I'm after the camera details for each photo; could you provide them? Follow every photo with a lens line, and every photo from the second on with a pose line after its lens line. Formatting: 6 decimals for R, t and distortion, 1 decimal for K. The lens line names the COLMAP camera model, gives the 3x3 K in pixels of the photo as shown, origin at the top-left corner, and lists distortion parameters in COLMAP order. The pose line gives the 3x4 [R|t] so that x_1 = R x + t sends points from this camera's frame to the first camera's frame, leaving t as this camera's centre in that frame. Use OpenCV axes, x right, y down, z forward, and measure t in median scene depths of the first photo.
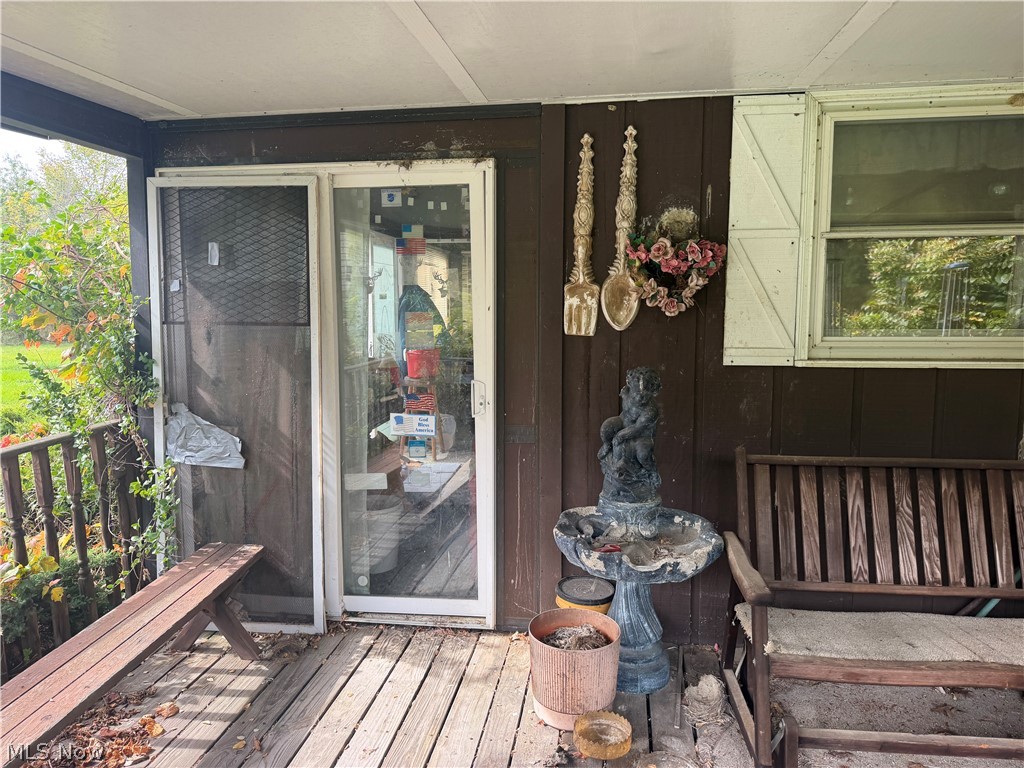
lens RADIAL K [[688.3, 0, 510.4], [0, 688.3, 380.2], [0, 0, 1]] dist [0.055058, -0.067895]
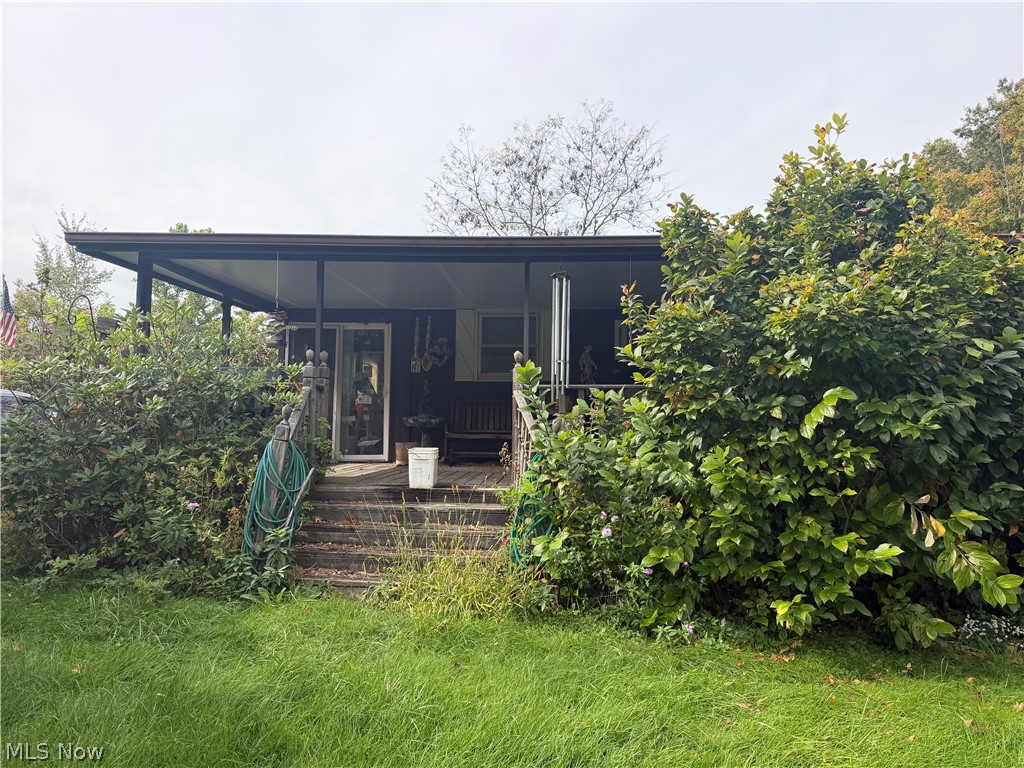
lens RADIAL K [[688.3, 0, 510.4], [0, 688.3, 380.2], [0, 0, 1]] dist [0.055058, -0.067895]
pose [[0.995139, 0.019658, 0.096495, 0.251814], [-0.001702, 0.983160, -0.182737, 0.628427], [-0.098462, 0.181685, 0.978415, -2.526657]]
